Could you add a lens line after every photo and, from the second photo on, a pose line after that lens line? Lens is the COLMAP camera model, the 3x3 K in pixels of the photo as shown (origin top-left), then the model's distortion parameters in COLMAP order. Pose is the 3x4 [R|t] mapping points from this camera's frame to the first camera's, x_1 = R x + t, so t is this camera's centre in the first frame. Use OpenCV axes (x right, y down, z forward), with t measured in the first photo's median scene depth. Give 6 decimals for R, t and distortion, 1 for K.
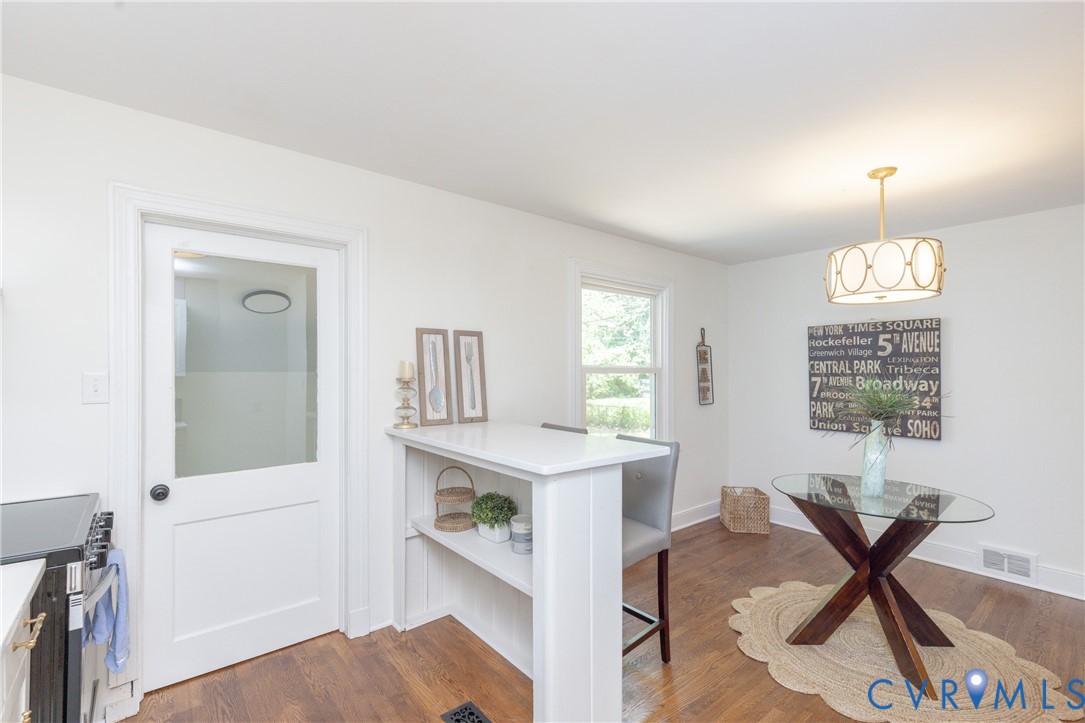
lens RADIAL K [[490.0, 0, 534.9], [0, 490.0, 367.2], [0, 0, 1]] dist [0.004350, -0.000227]
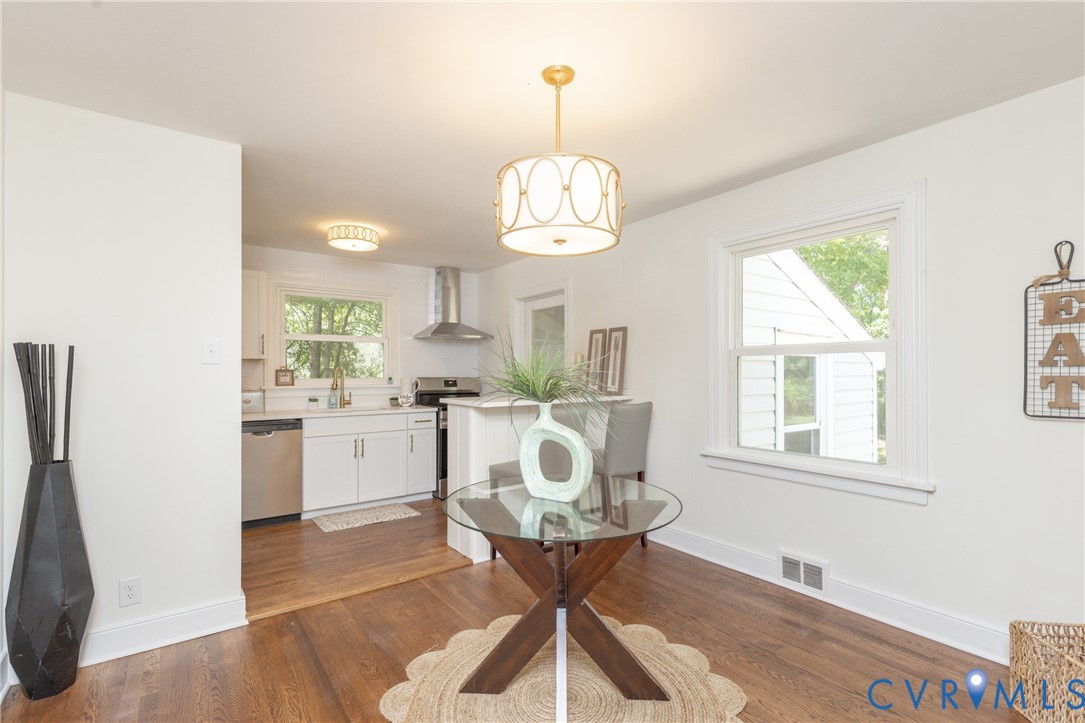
lens RADIAL K [[500.5, 0, 533.5], [0, 500.5, 368.2], [0, 0, 1]] dist [-0.004857, -0.000460]
pose [[-0.065317, -0.010432, -0.997810, 1.023928], [0.007695, 0.999910, -0.010958, 0.041850], [0.997835, -0.008394, -0.065231, 0.702766]]
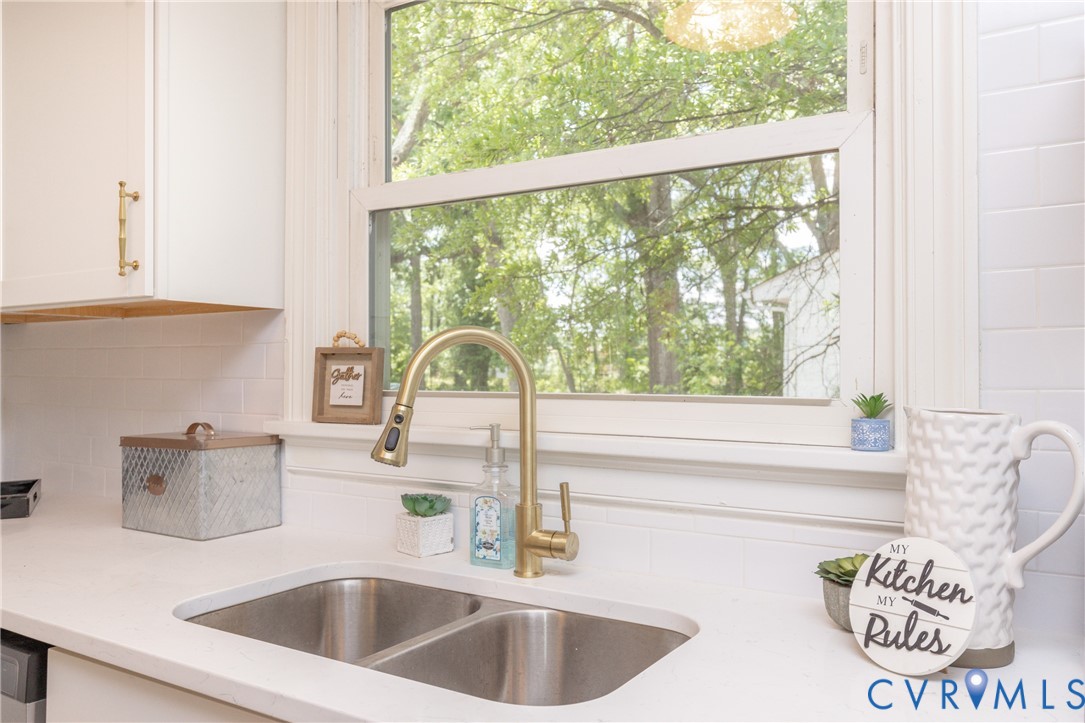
lens RADIAL K [[844.4, 0, 542.5], [0, 844.4, 361.5], [0, 0, 1]] dist [0.001861, 0.003132]
pose [[-0.948433, -0.004049, -0.316952, -0.210003], [0.000229, 0.999909, -0.013458, 0.040448], [0.316978, -0.012837, -0.948346, 0.454758]]
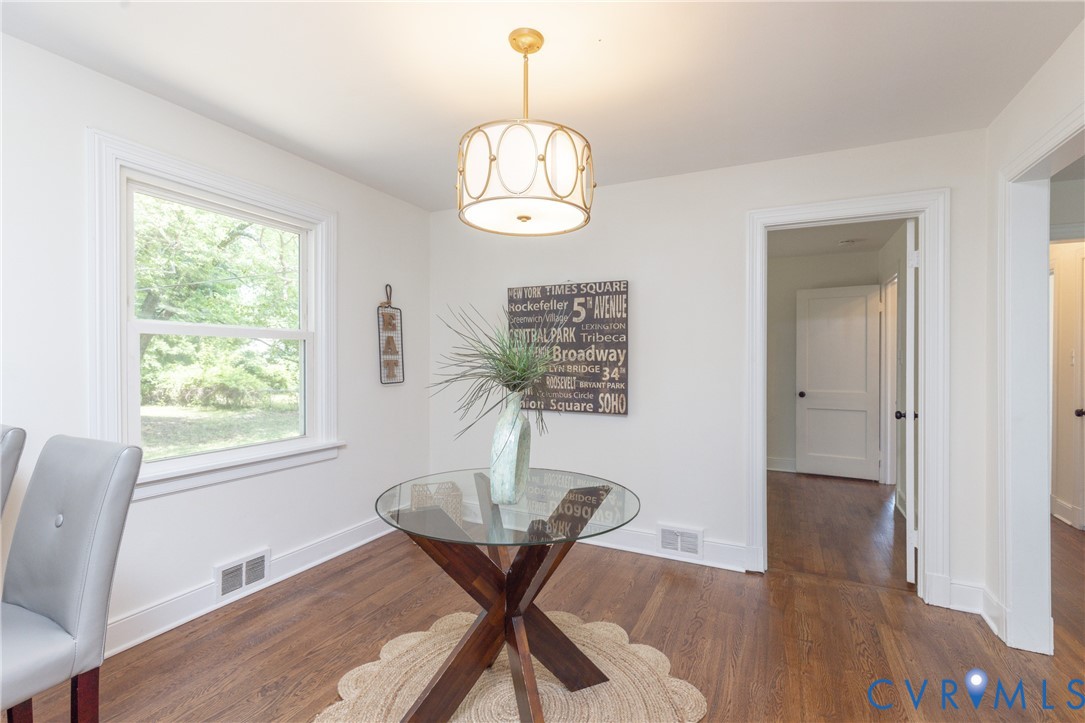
lens RADIAL K [[488.6, 0, 547.9], [0, 488.6, 359.8], [0, 0, 1]] dist [0.001020, -0.000051]
pose [[0.904409, -0.001413, 0.426665, 0.302985], [-0.003245, 0.999943, 0.010190, 0.037745], [-0.426655, -0.010600, 0.904352, 0.241920]]
